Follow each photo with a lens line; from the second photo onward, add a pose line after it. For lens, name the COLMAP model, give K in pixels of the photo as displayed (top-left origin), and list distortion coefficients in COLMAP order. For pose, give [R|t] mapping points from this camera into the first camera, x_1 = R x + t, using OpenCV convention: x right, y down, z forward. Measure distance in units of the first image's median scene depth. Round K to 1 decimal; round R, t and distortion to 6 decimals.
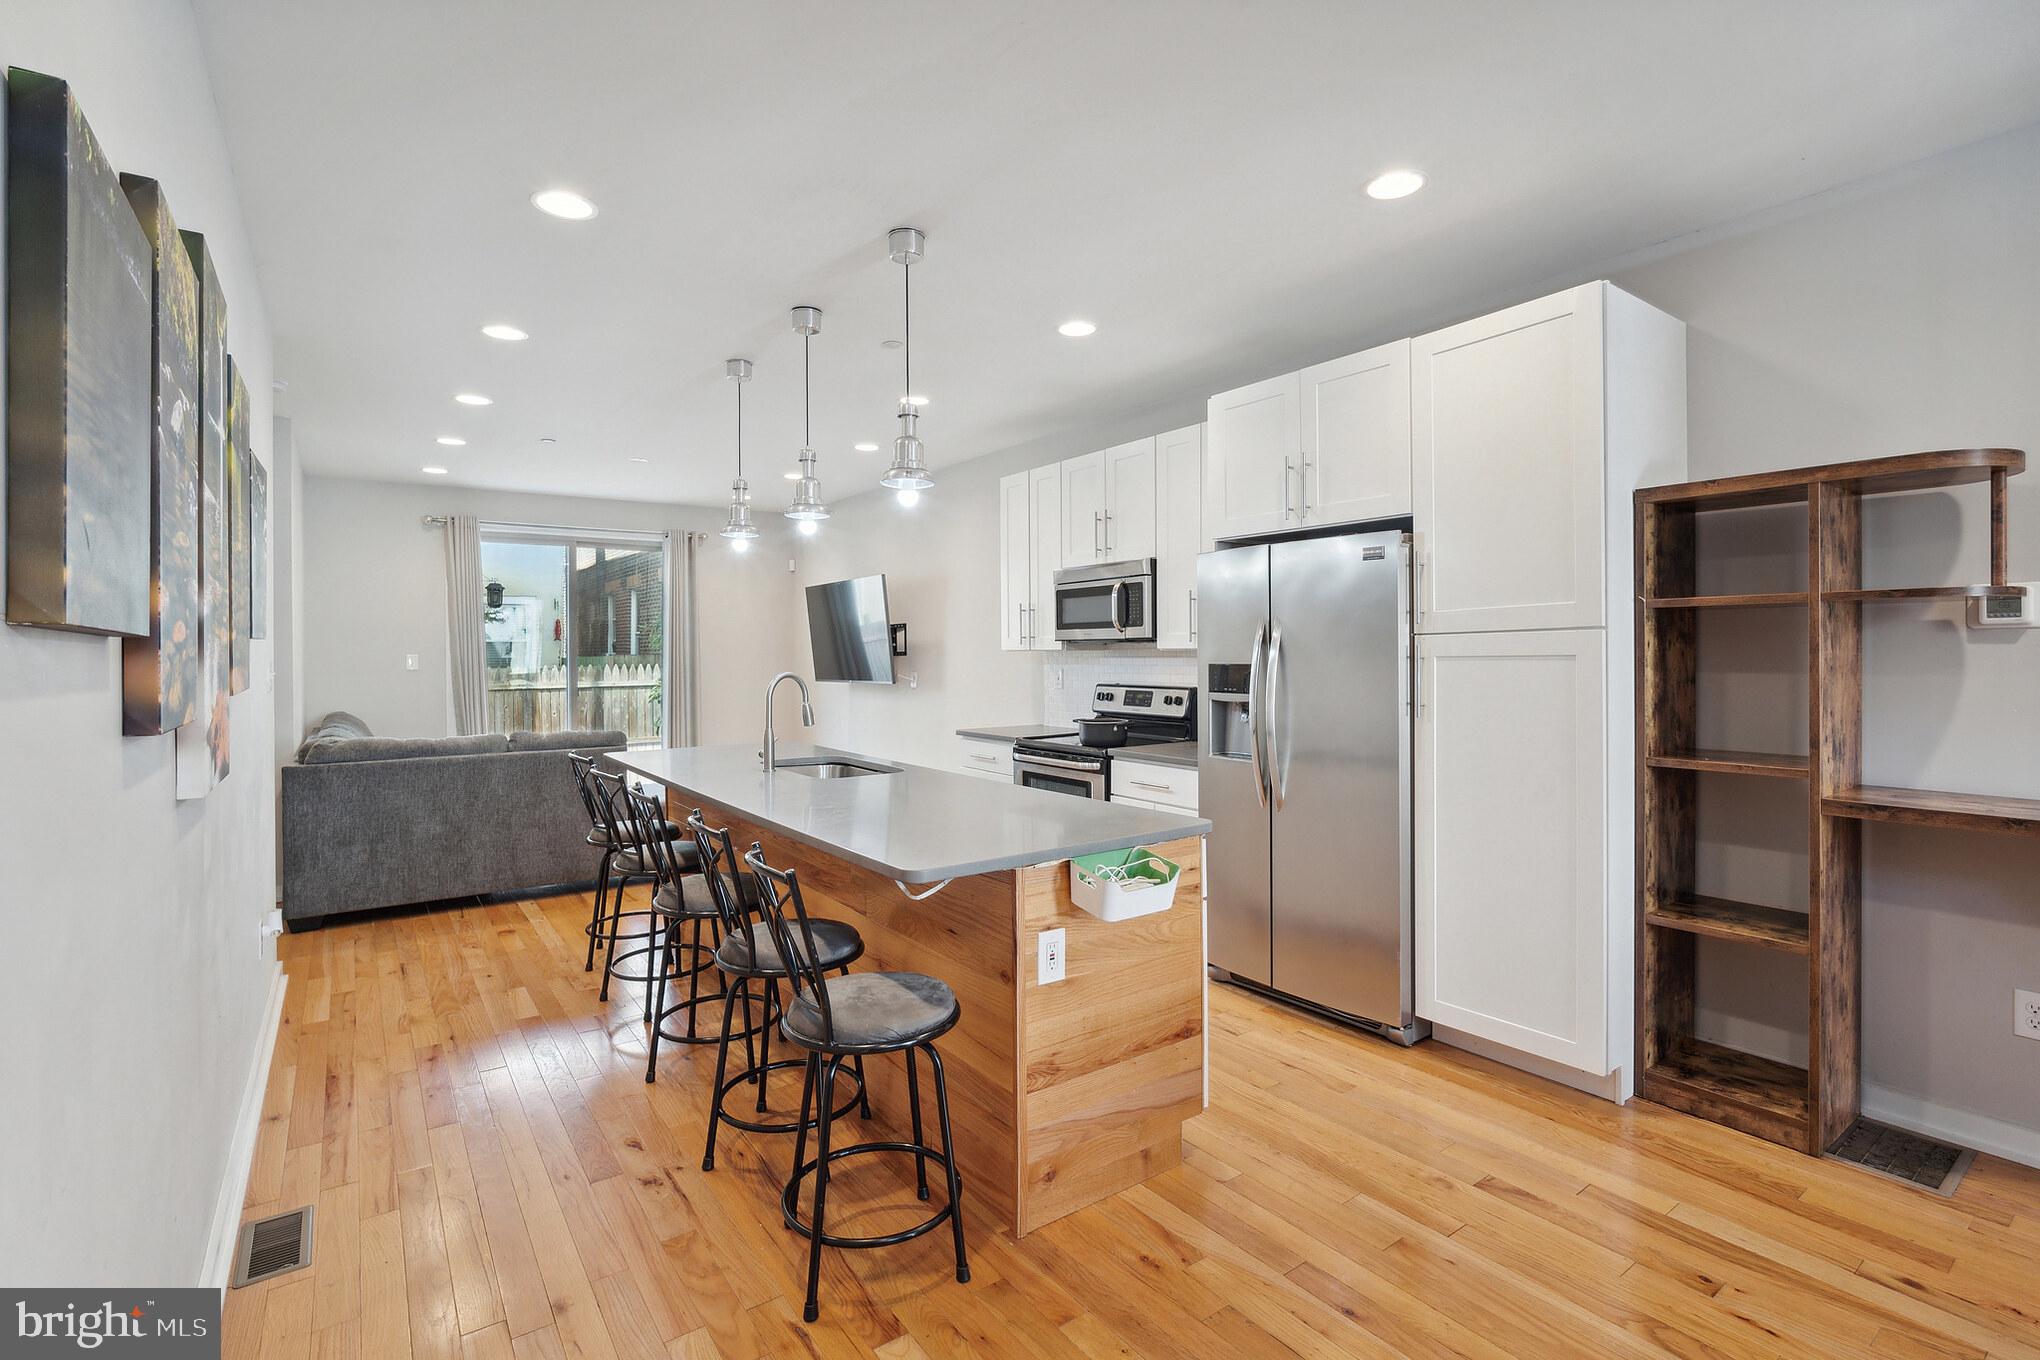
lens RADIAL K [[916.1, 0, 1014.7], [0, 916.1, 670.9], [0, 0, 1]] dist [-0.003223, -0.000082]
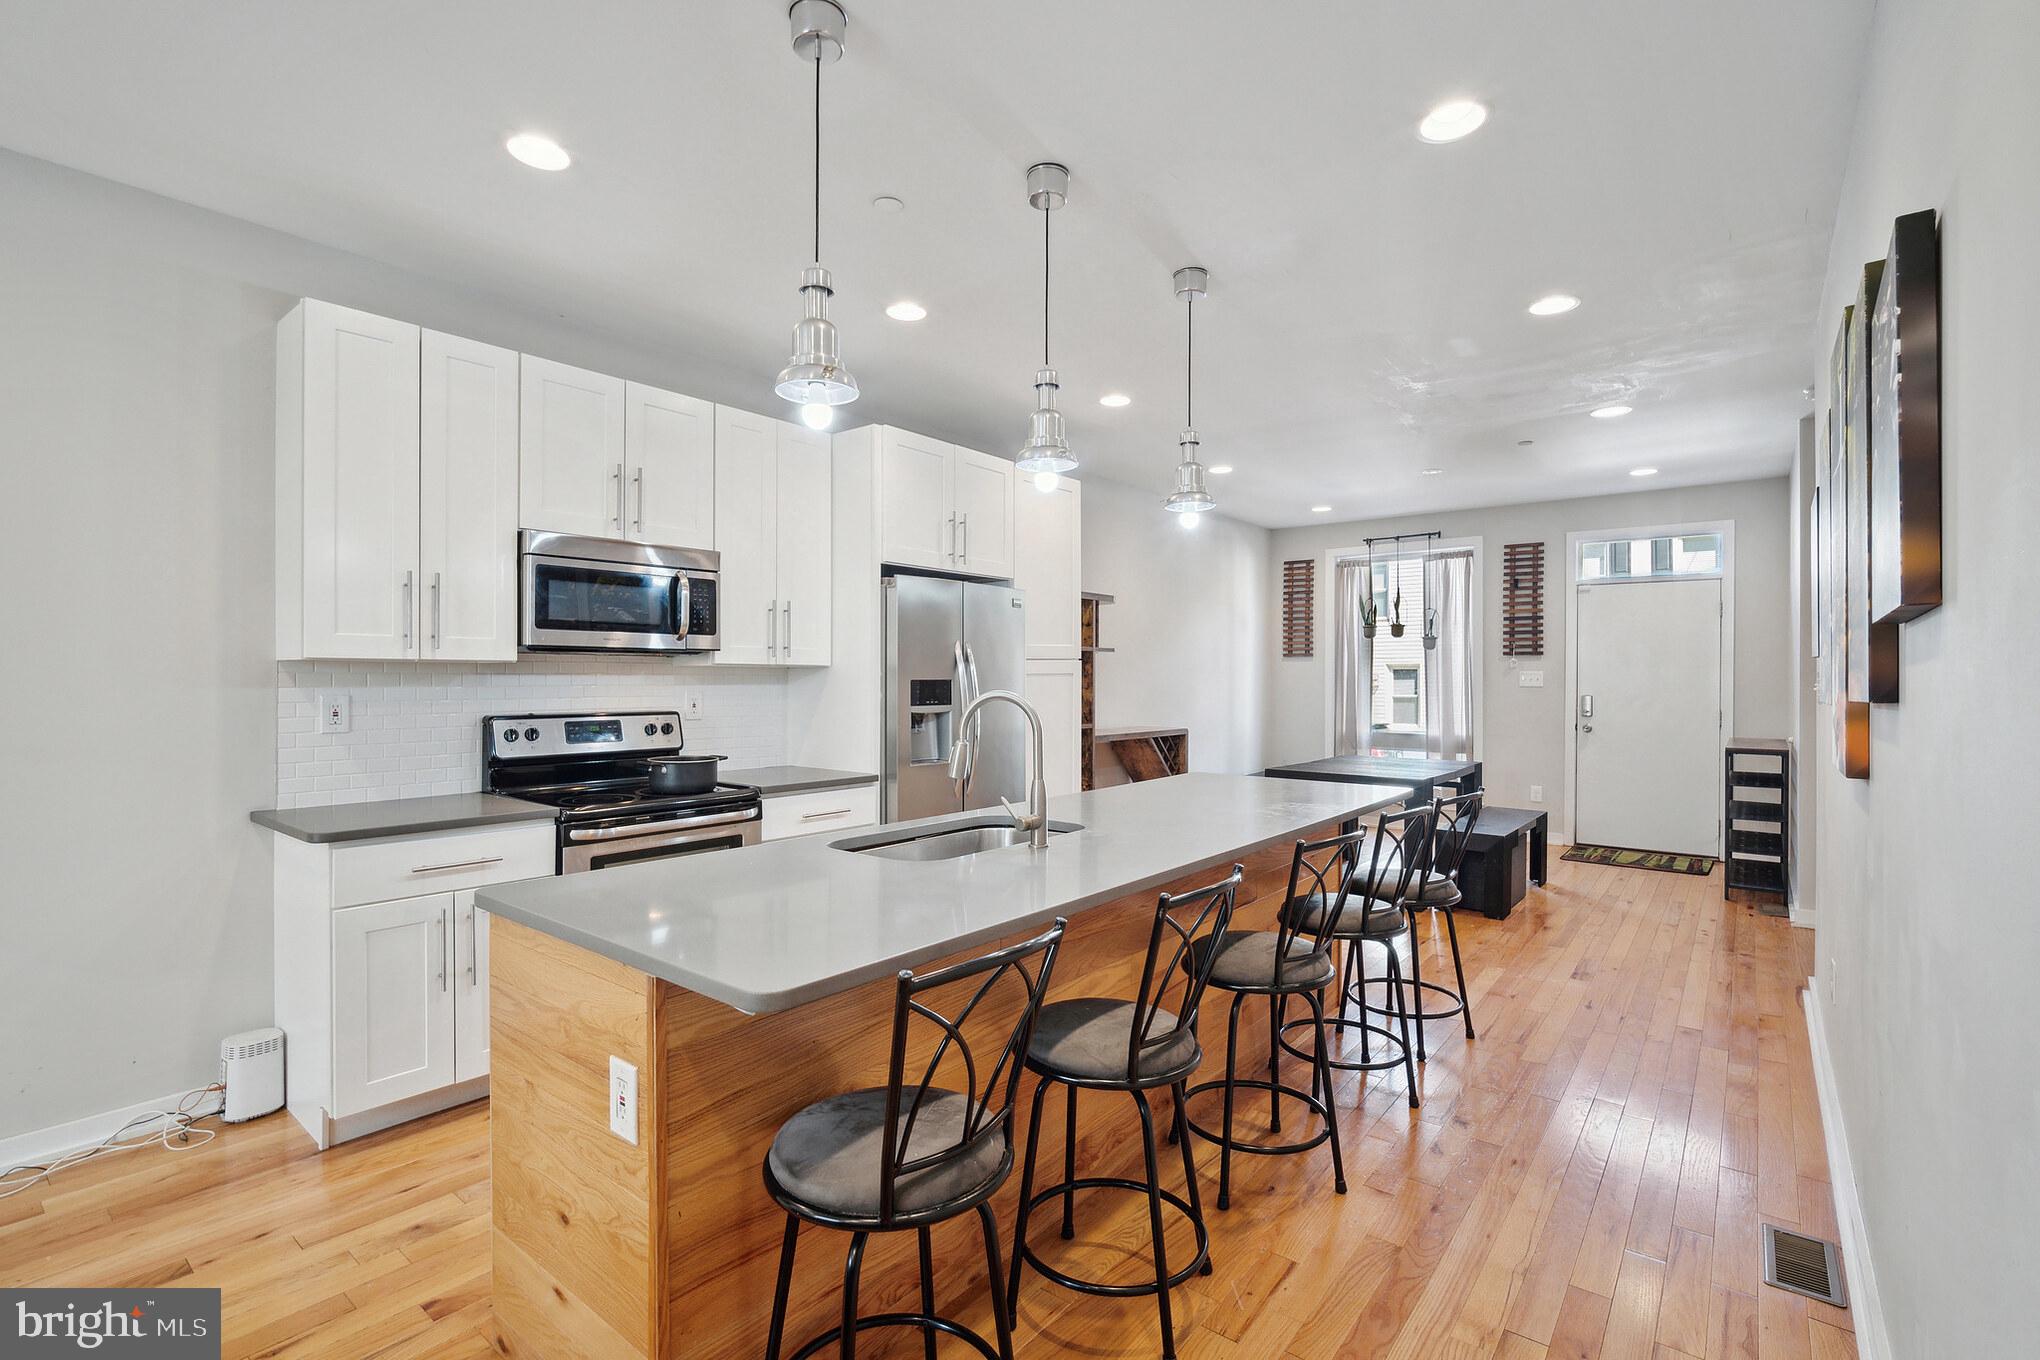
lens RADIAL K [[916.1, 0, 1030.8], [0, 916.1, 674.7], [0, 0, 1]] dist [-0.003223, -0.000082]
pose [[-0.283038, 0.003706, 0.959102, -0.647759], [0.018187, 0.999833, 0.001503, -0.009231], [-0.958936, 0.017868, -0.283058, 0.876777]]
